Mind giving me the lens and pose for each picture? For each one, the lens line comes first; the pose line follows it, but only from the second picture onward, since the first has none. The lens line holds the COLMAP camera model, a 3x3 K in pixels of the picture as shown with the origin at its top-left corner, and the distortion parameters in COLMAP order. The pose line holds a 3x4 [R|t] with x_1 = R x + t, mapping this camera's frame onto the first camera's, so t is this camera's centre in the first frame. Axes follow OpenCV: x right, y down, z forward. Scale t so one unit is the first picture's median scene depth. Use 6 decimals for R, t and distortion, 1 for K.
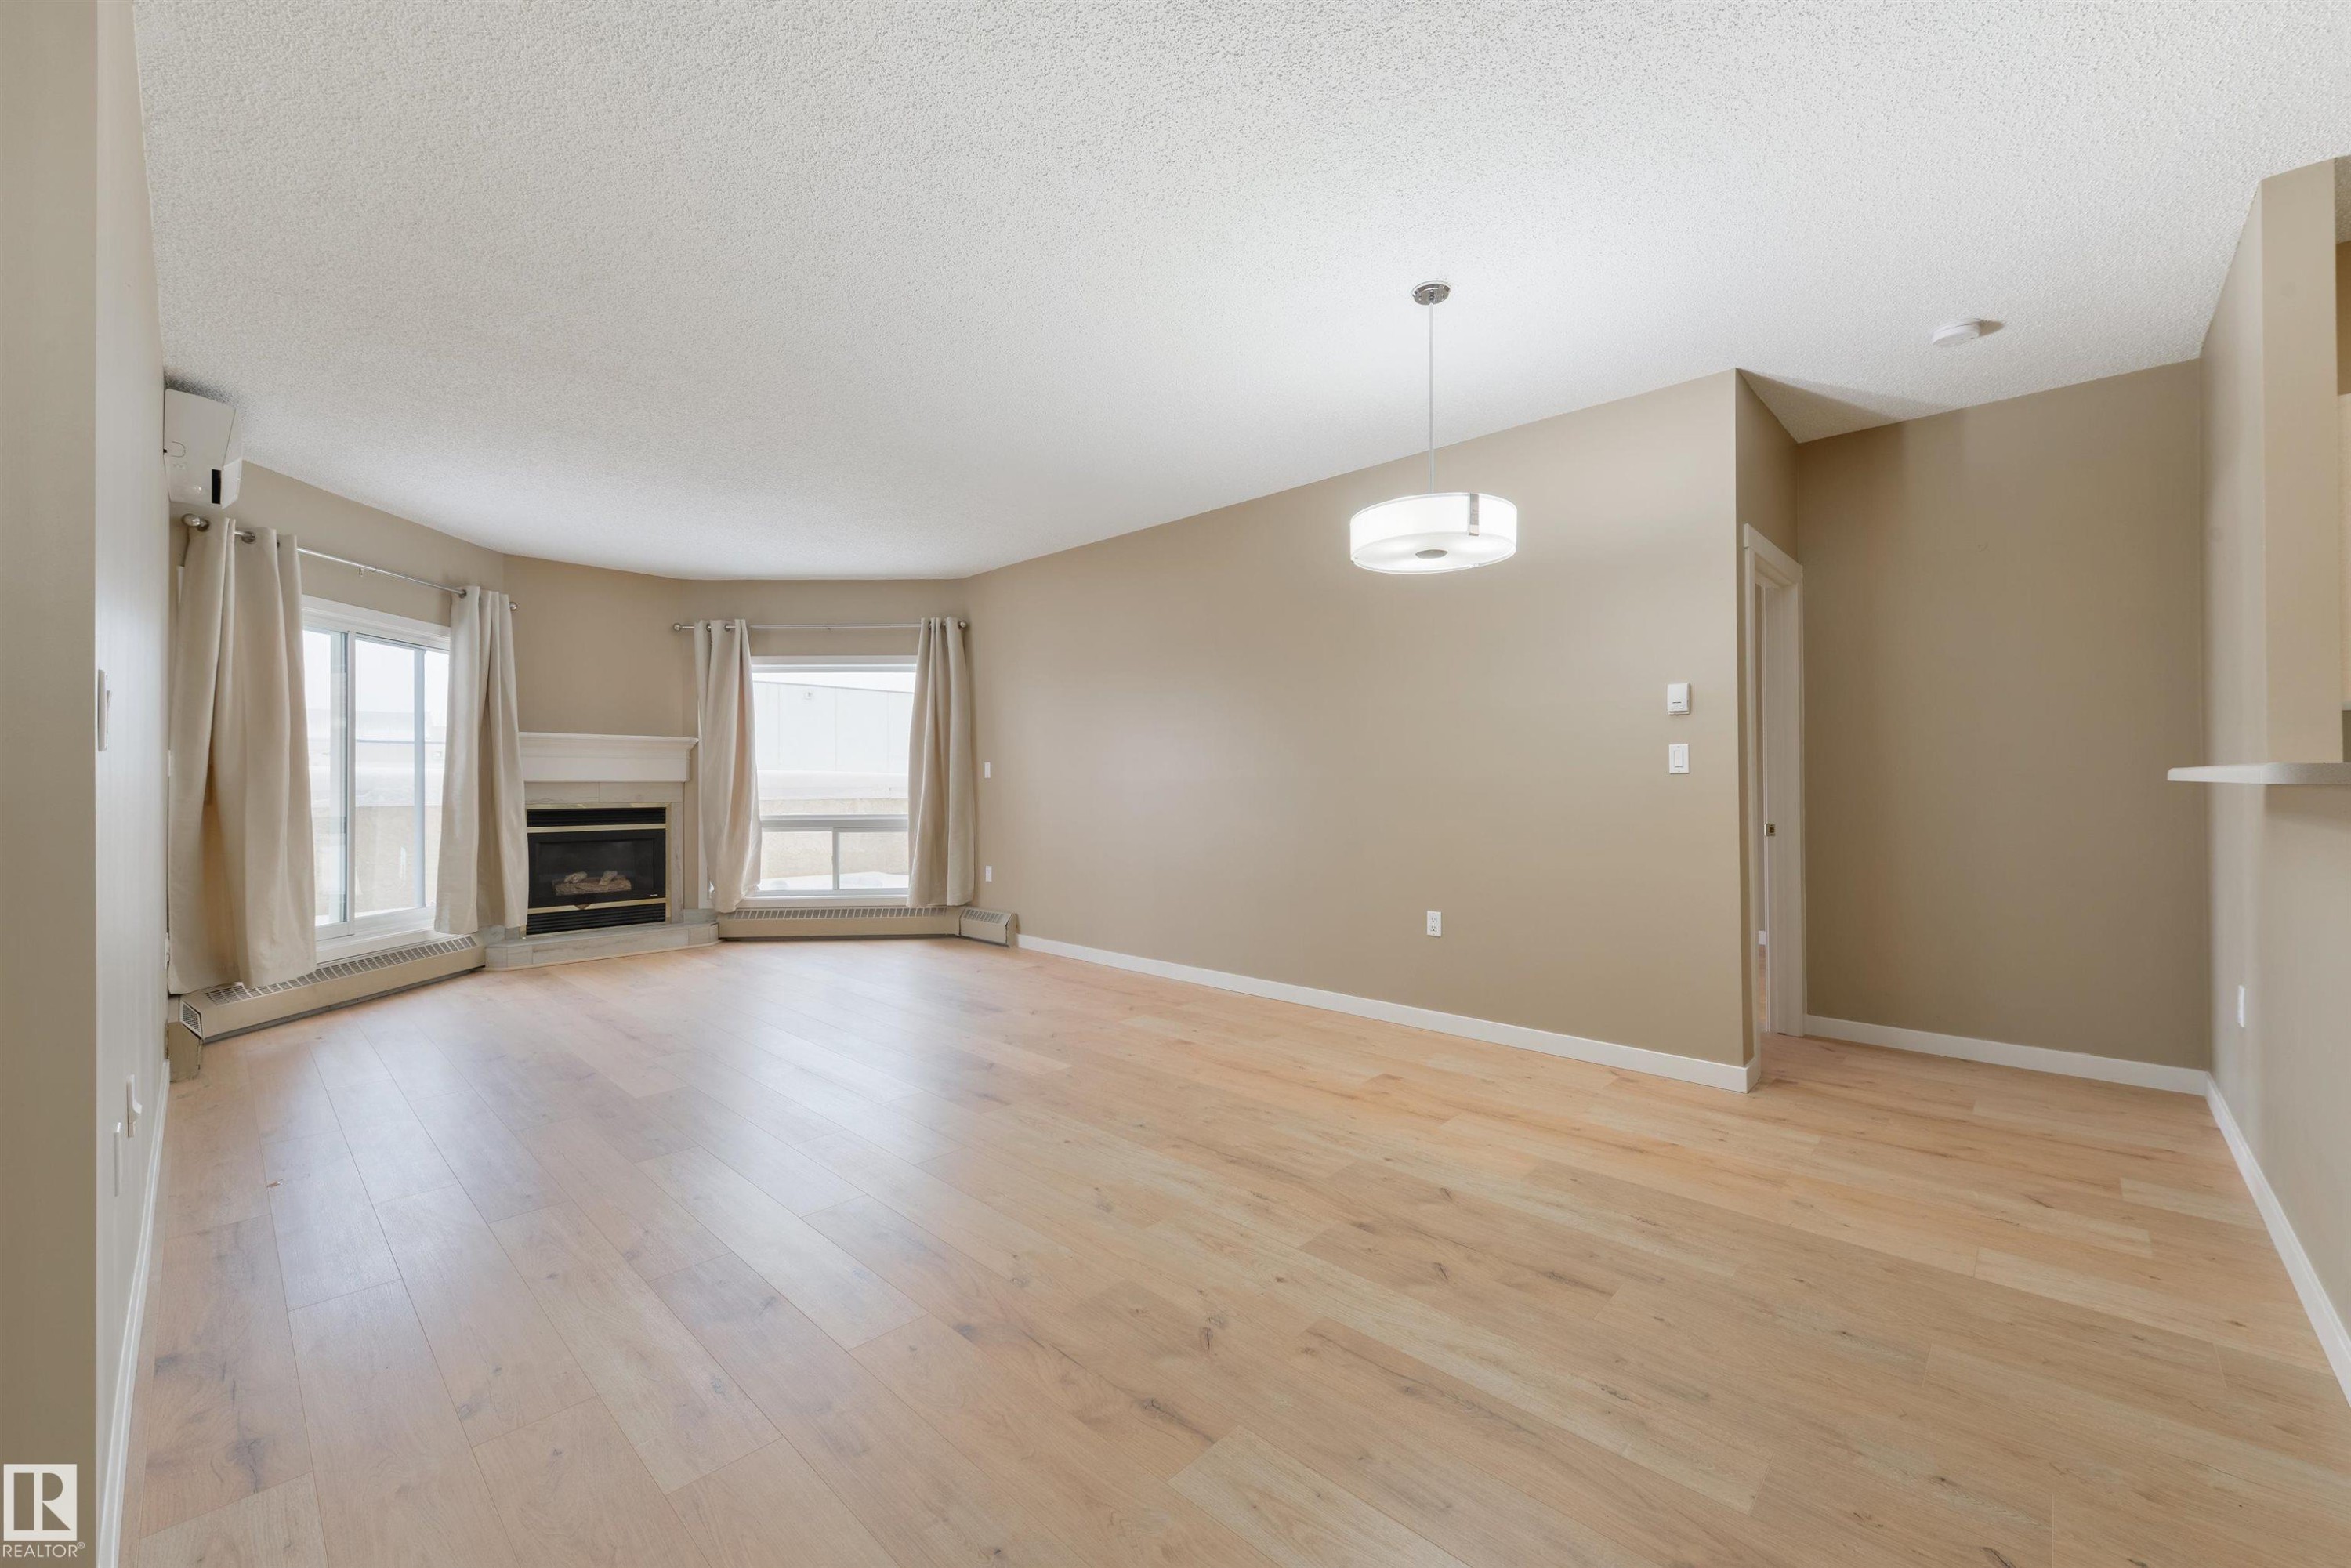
lens RADIAL K [[928.2, 0, 1196.6], [0, 928.2, 778.4], [0, 0, 1]] dist [0.001537, -0.000339]
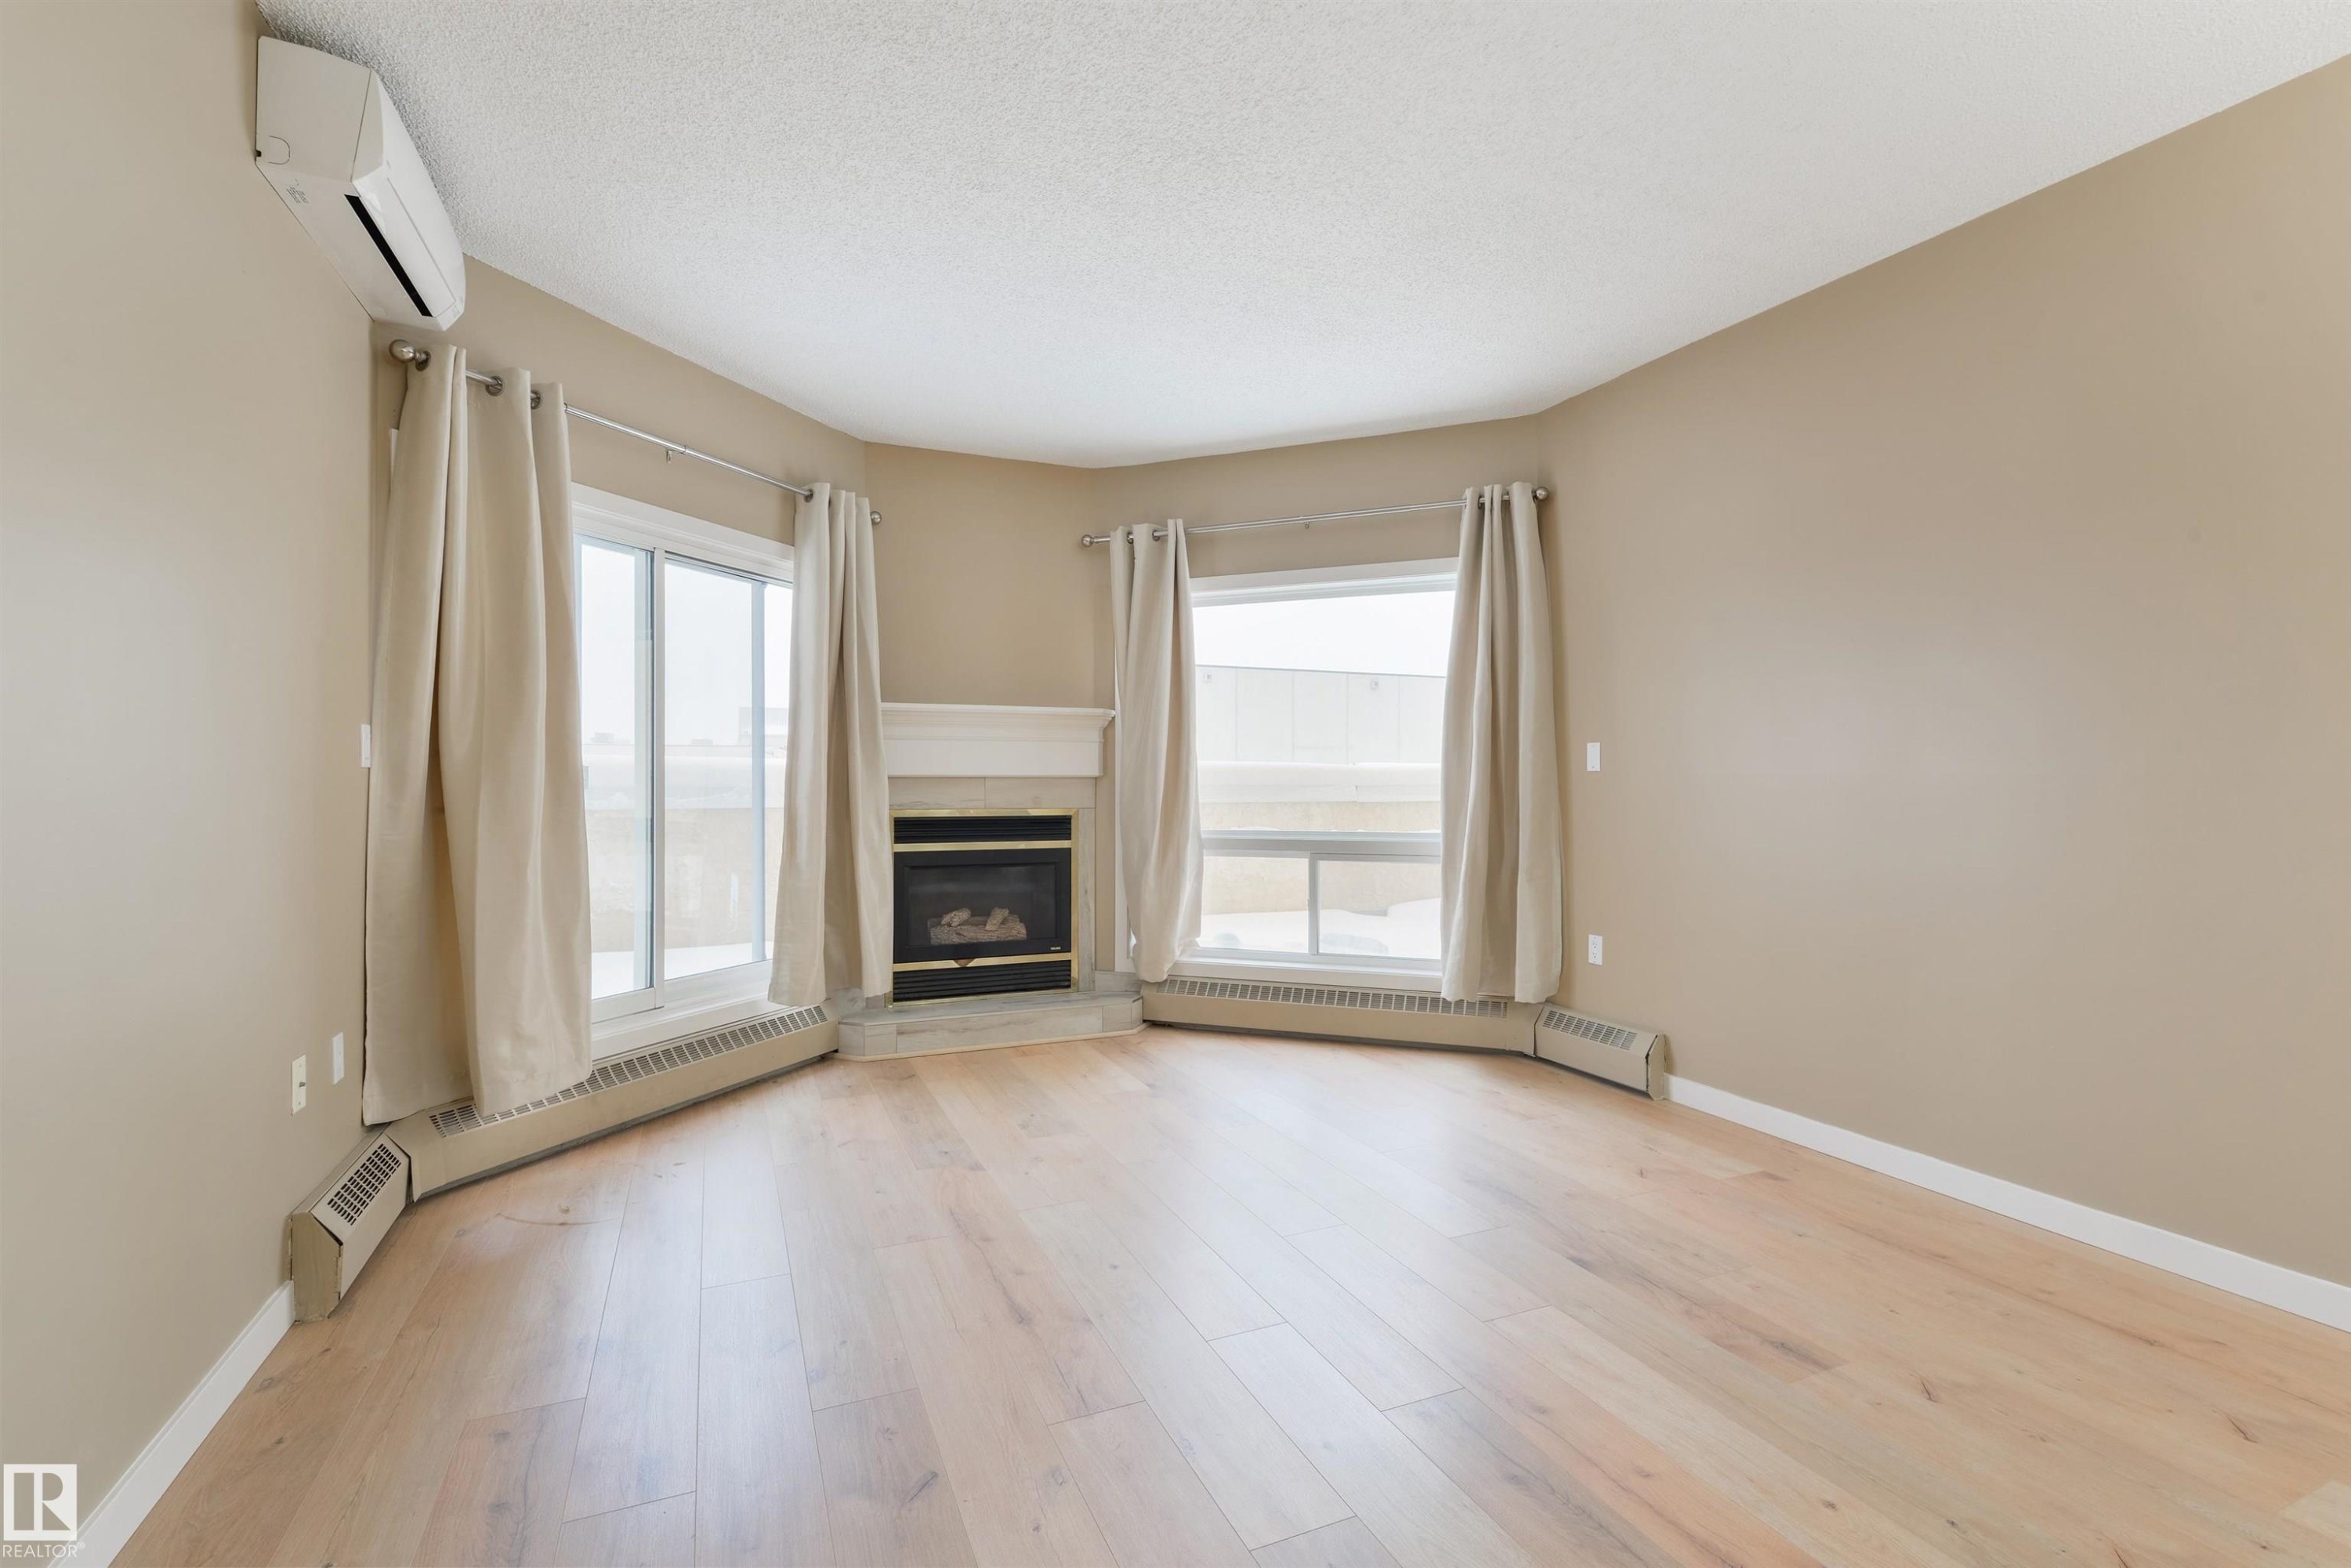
lens RADIAL K [[1087.9, 0, 1186.8], [0, 1087.9, 784.7], [0, 0, 1]] dist [-0.000208, -0.000256]
pose [[0.918125, 0.006617, -0.396236, -0.202101], [-0.002028, 0.999926, 0.012000, -0.000266], [0.396286, -0.010214, 0.918070, 0.342761]]
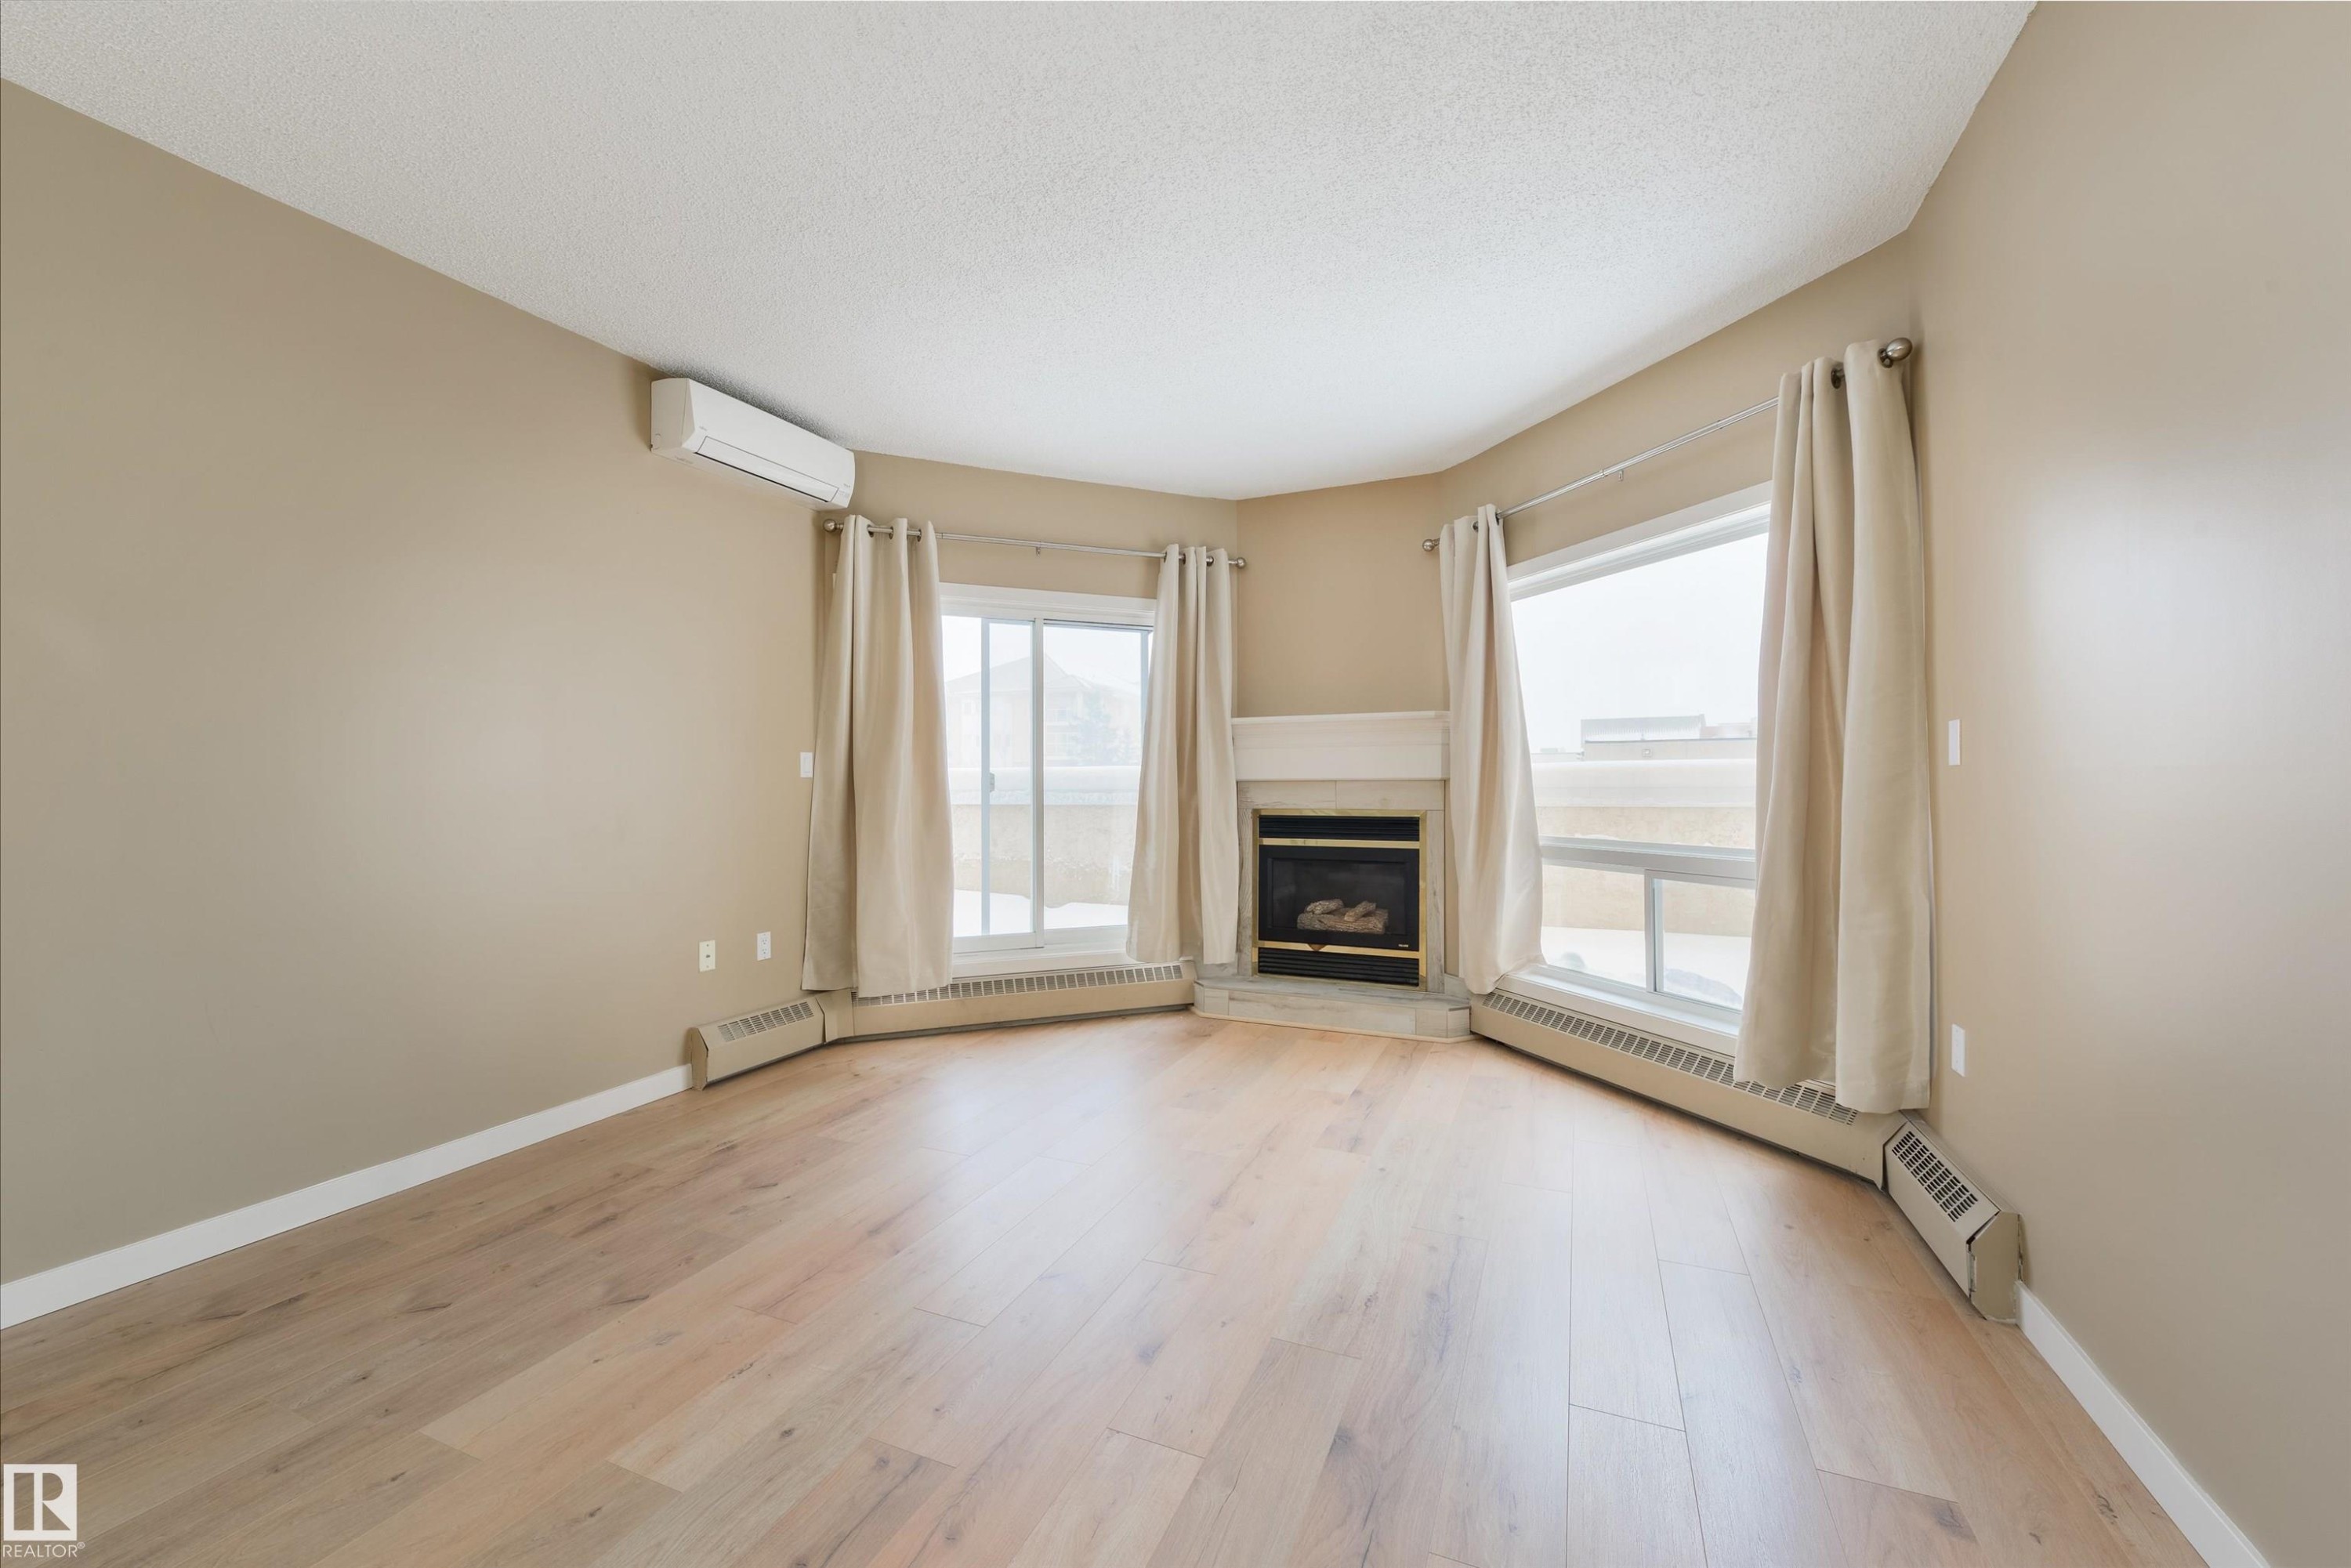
lens RADIAL K [[914.4, 0, 1175.5], [0, 914.4, 784.0], [0, 0, 1]] dist [0.000069, -0.000364]
pose [[0.331869, 0.001796, -0.943324, -0.006241], [0.008678, 0.999950, 0.004957, 0.002312], [0.943285, -0.009831, 0.331837, 0.650542]]
